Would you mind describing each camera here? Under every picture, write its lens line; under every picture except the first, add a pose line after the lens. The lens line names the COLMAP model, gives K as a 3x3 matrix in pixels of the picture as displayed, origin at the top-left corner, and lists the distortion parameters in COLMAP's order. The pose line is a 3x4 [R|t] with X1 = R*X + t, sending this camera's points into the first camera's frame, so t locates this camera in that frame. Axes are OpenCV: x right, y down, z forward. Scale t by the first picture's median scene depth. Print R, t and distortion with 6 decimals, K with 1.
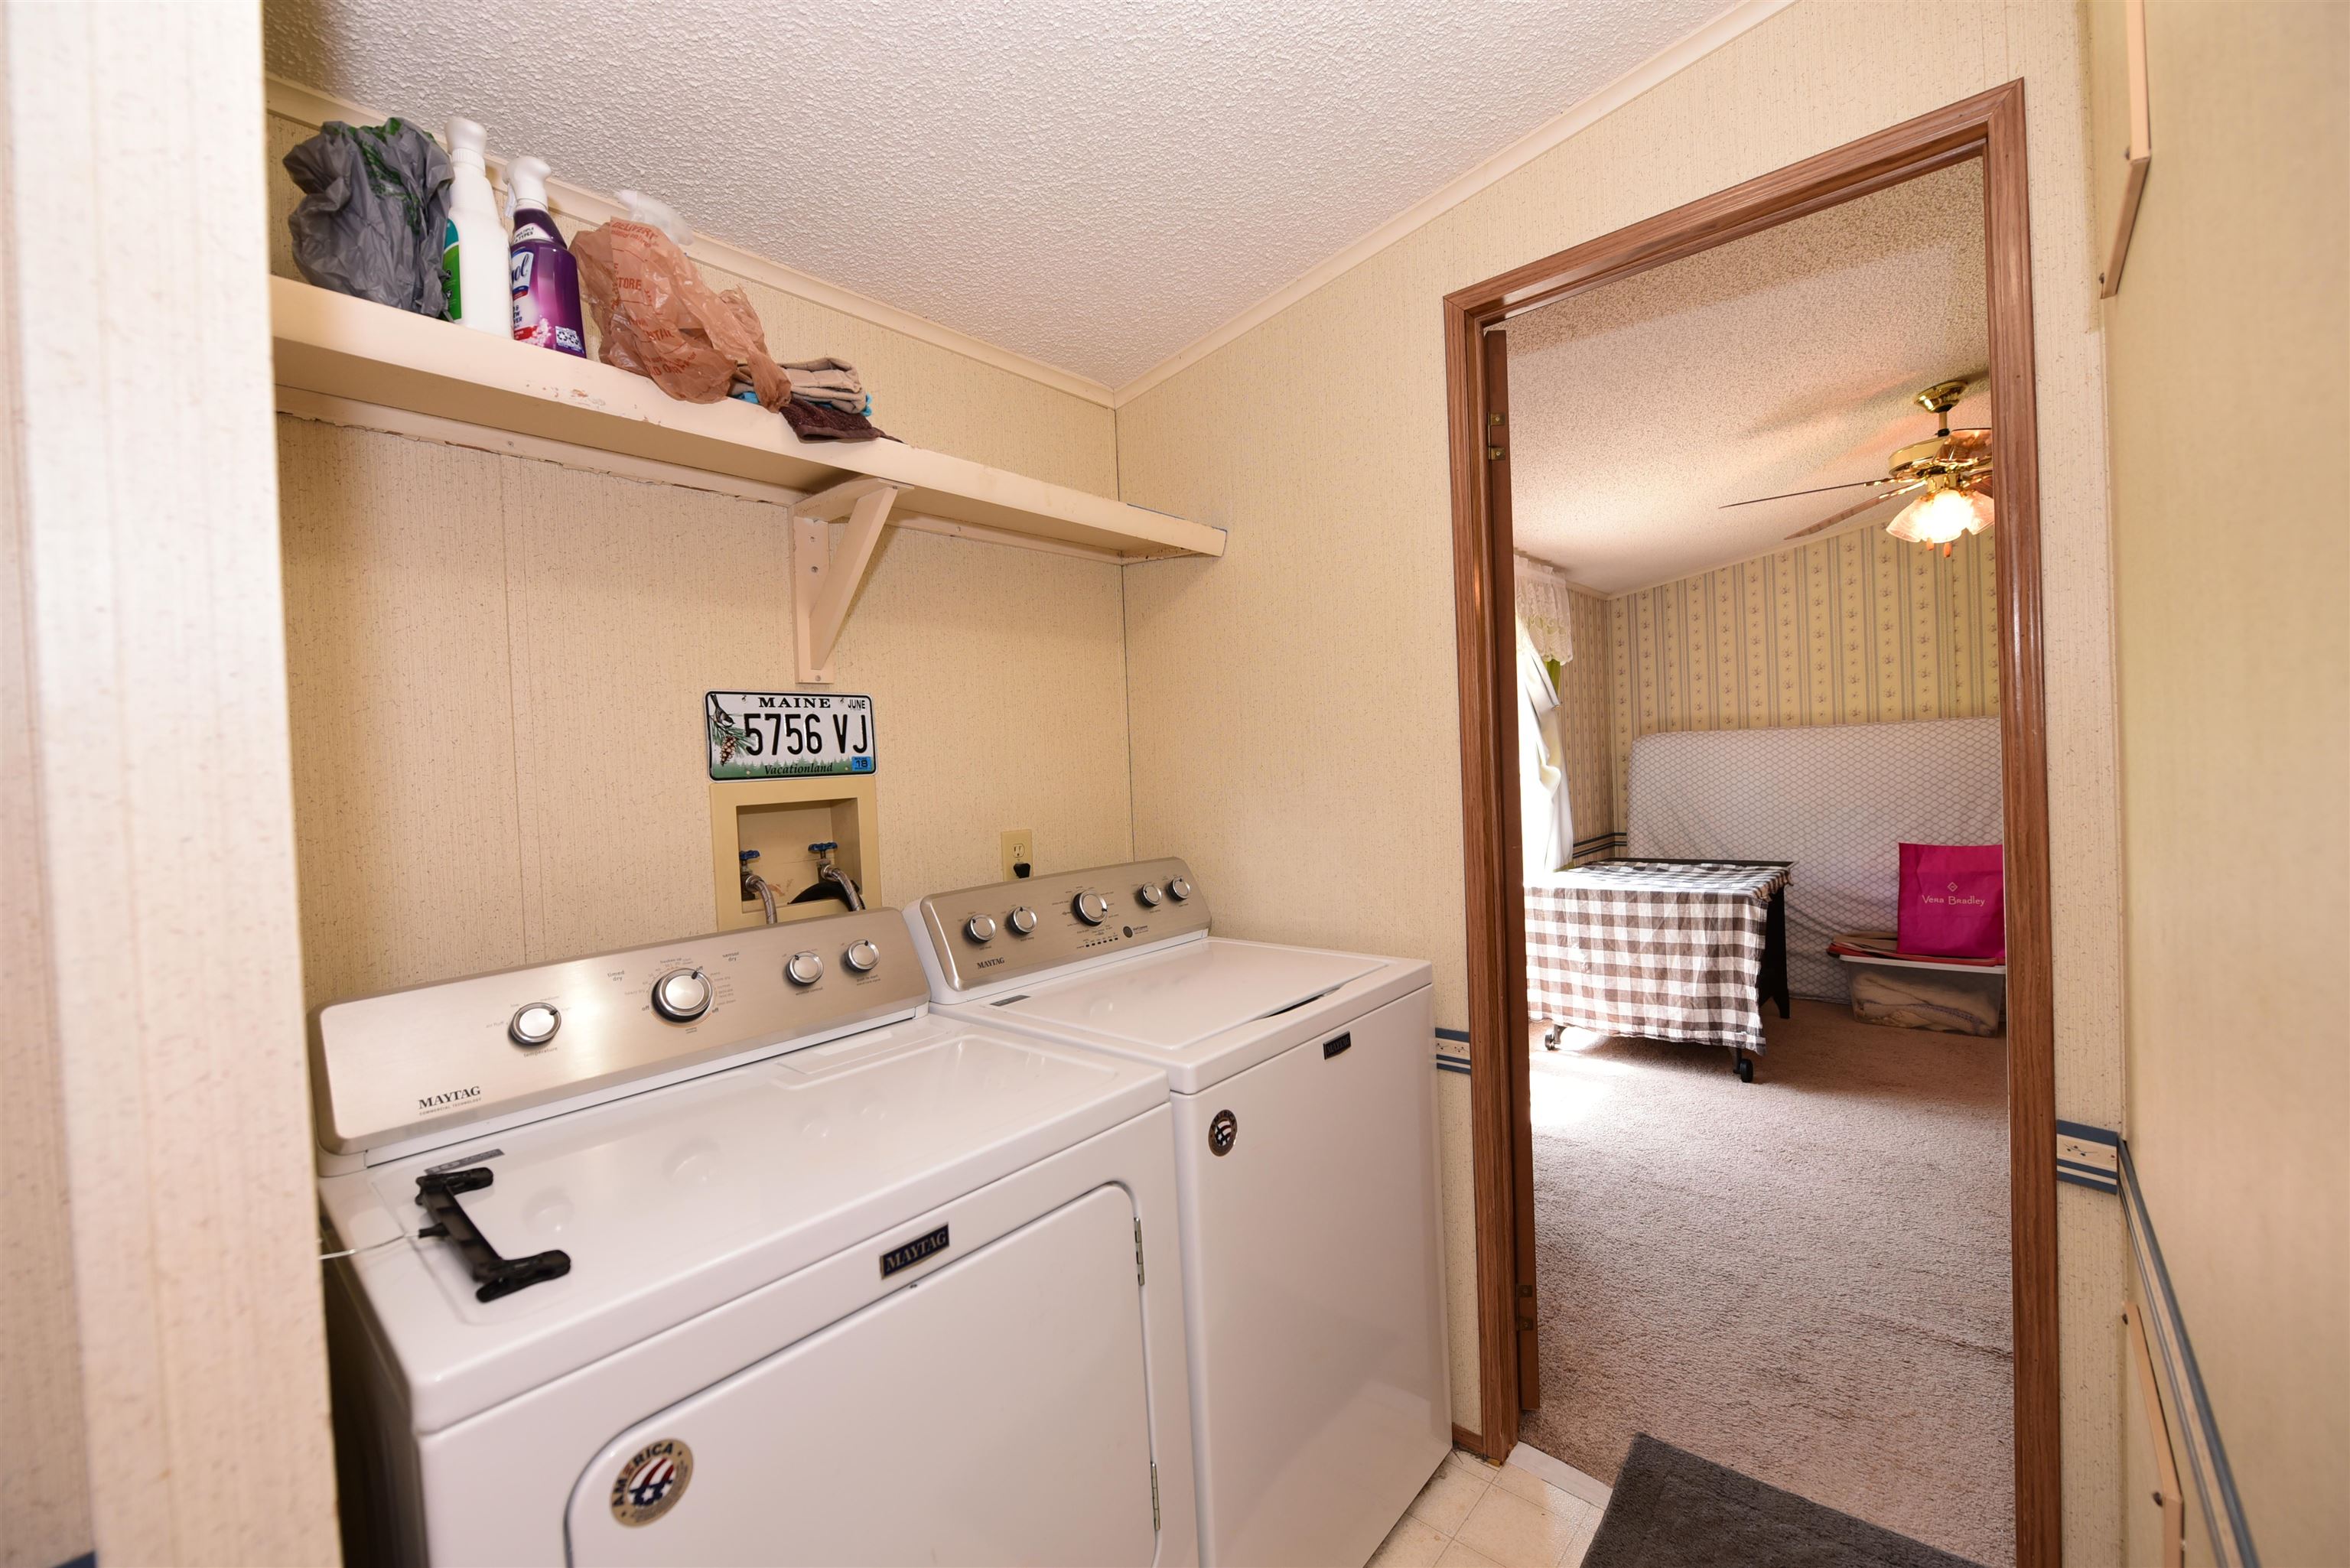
lens RADIAL K [[928.8, 0, 1180.1], [0, 928.8, 778.5], [0, 0, 1]] dist [-0.009969, -0.000203]
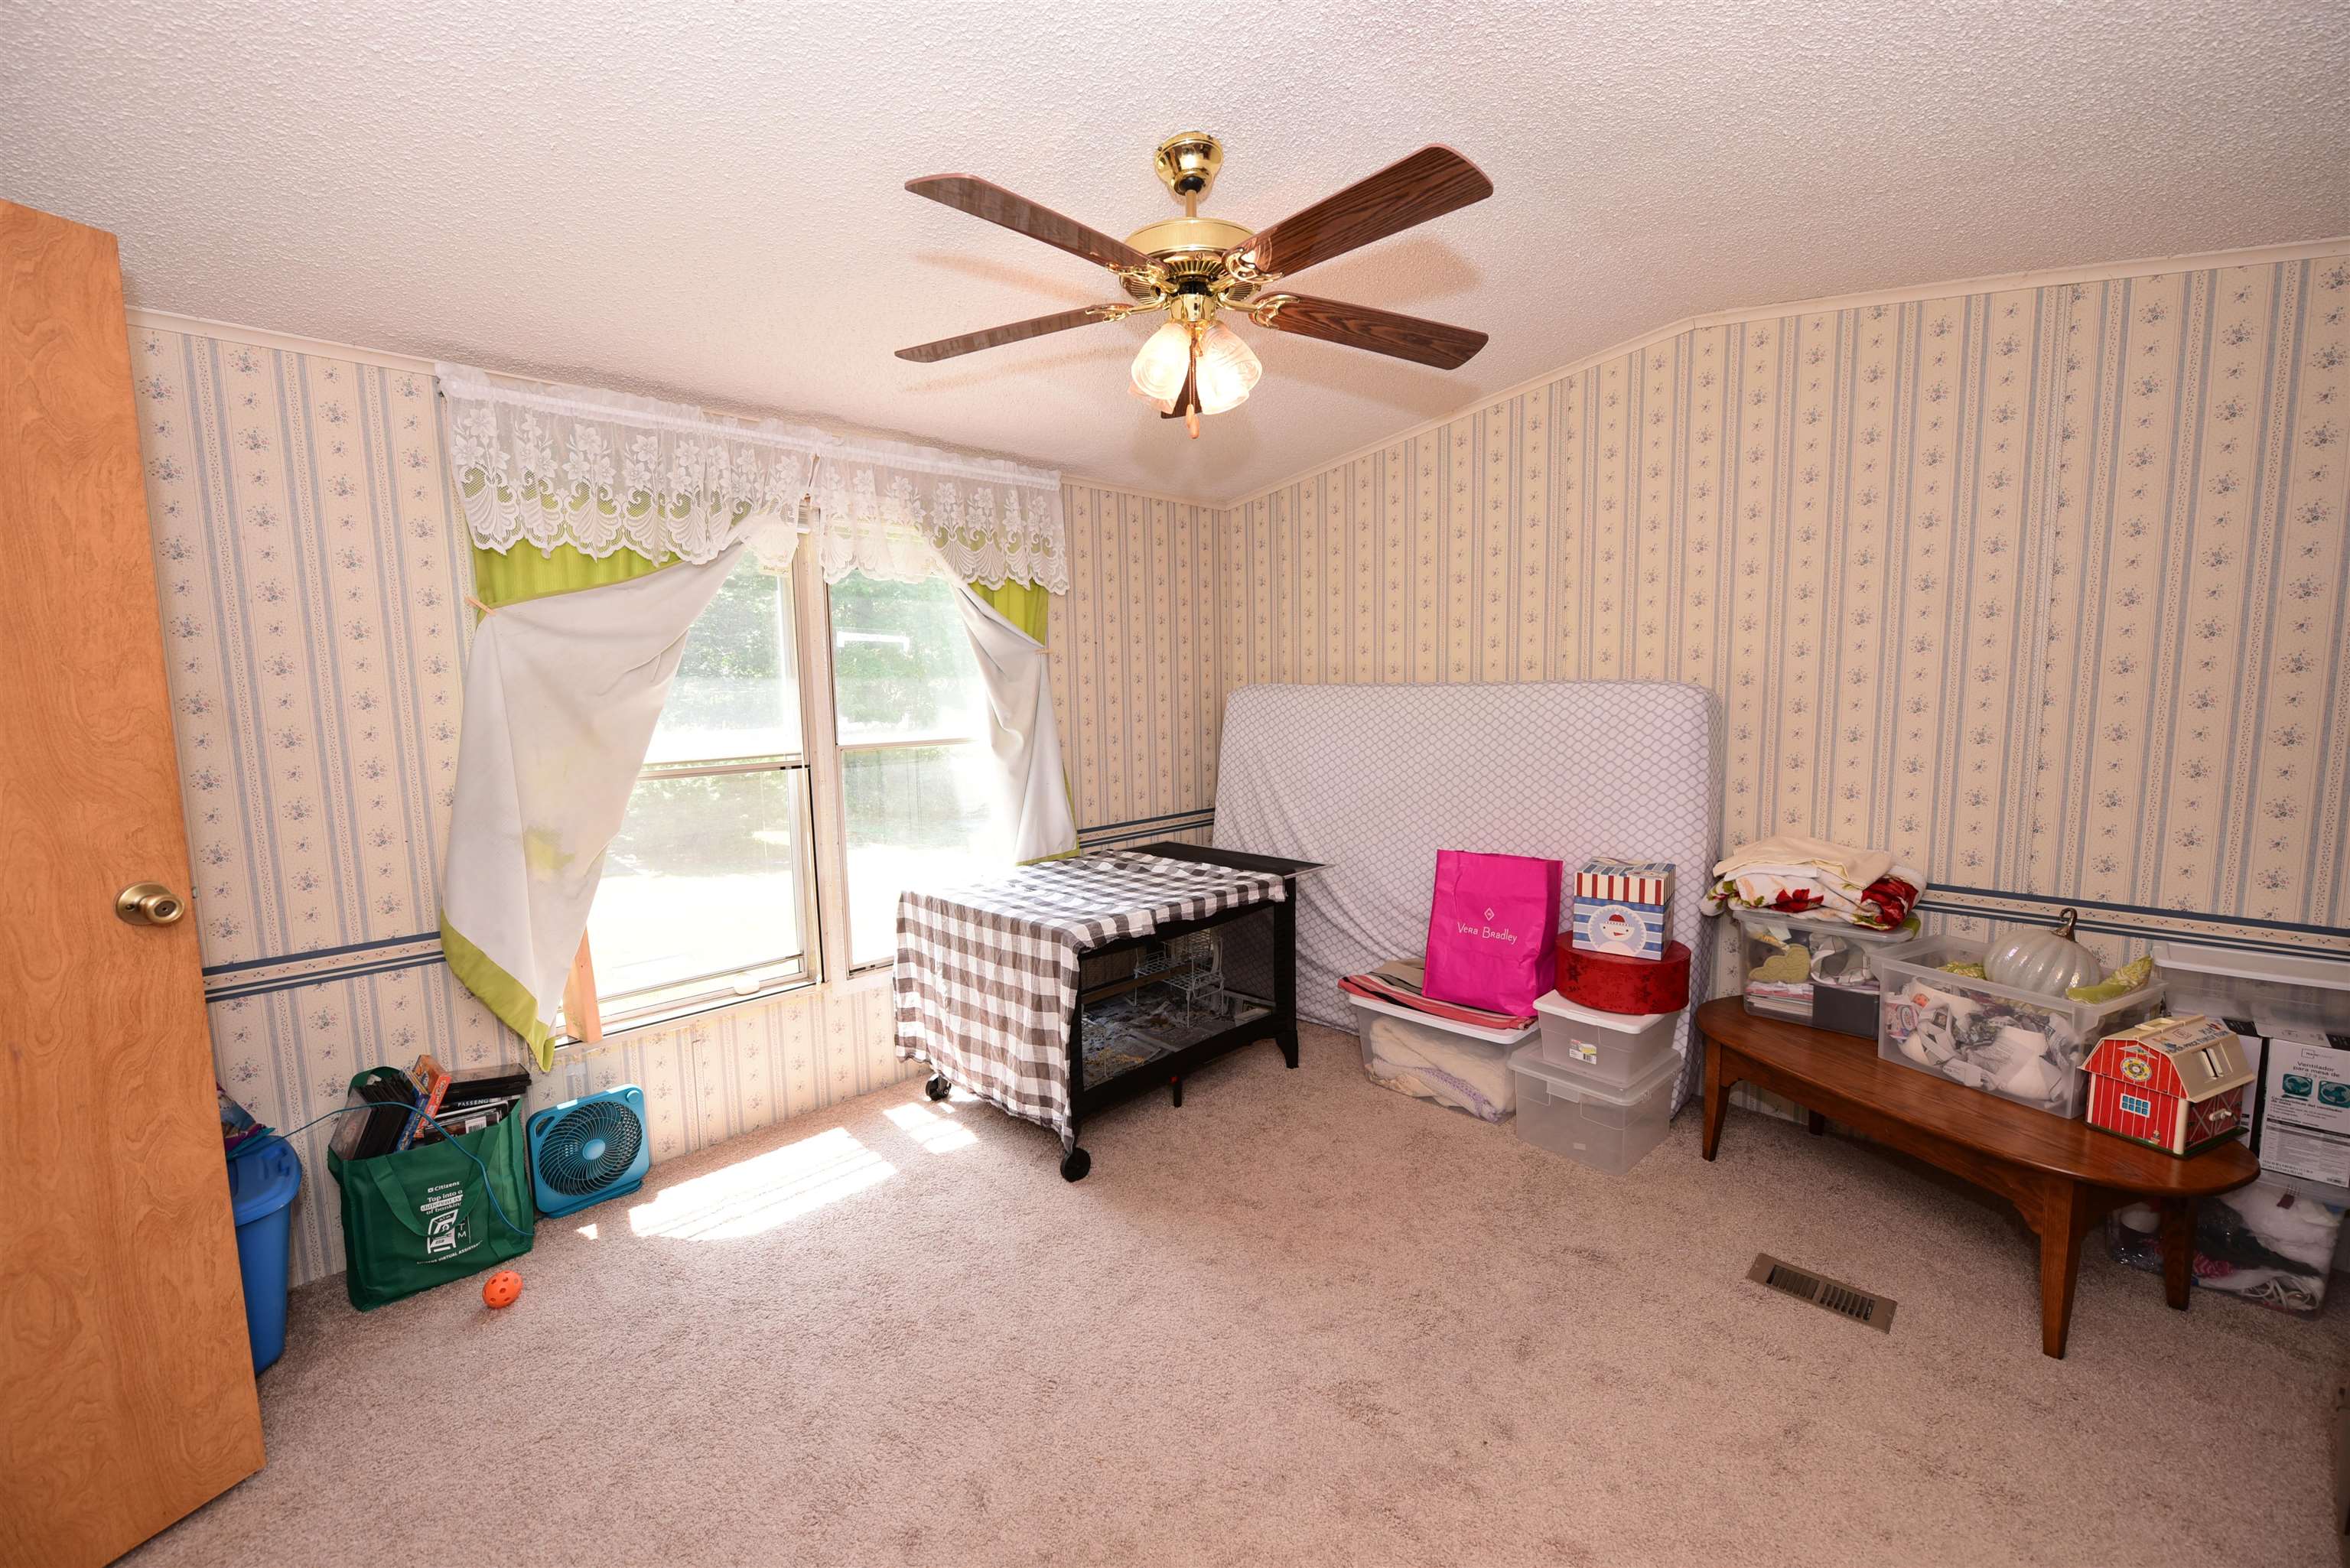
lens RADIAL K [[928.8, 0, 1182.7], [0, 928.8, 781.7], [0, 0, 1]] dist [-0.009969, -0.000203]
pose [[0.997875, 0.034520, -0.055259, 0.675483], [-0.029246, 0.995185, 0.093555, -0.052407], [0.058222, -0.091740, 0.994079, 0.282671]]
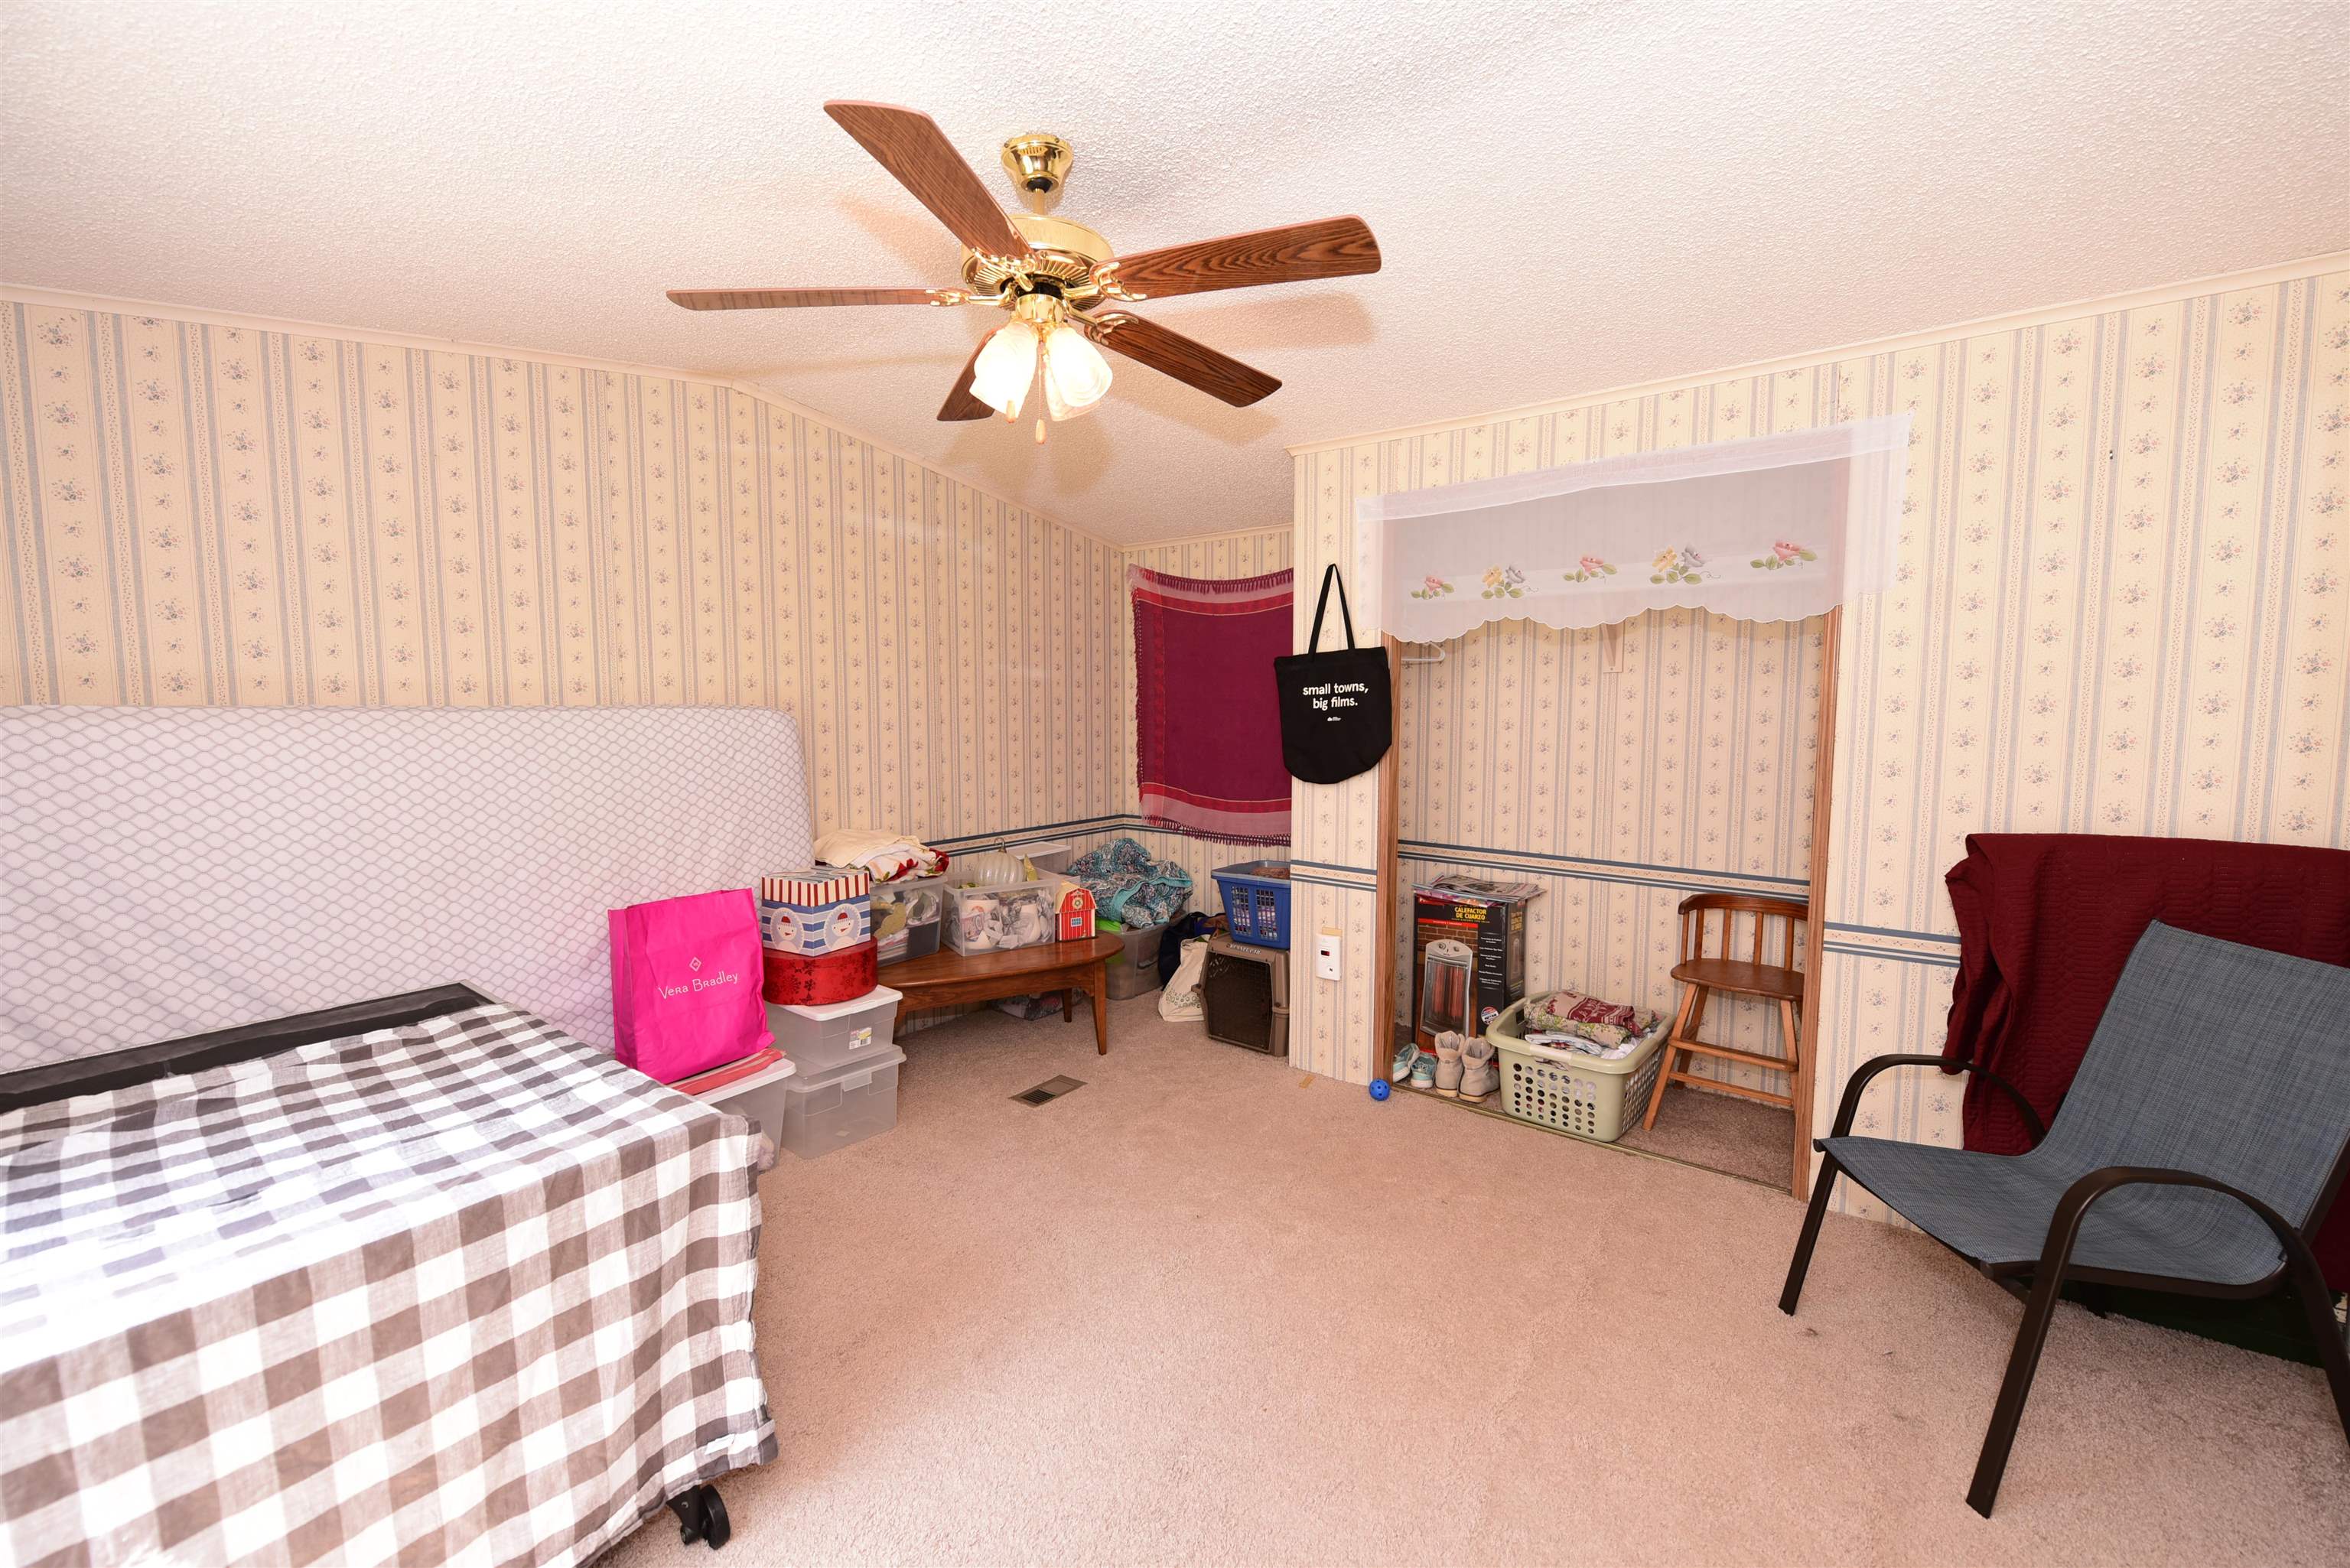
lens RADIAL K [[928.8, 0, 1188.4], [0, 928.8, 782.3], [0, 0, 1]] dist [-0.009969, -0.000203]
pose [[-0.080409, -0.038090, 0.996034, 0.170400], [0.018300, 0.999045, 0.039683, -0.033542], [-0.996594, 0.021418, -0.079635, 0.749028]]
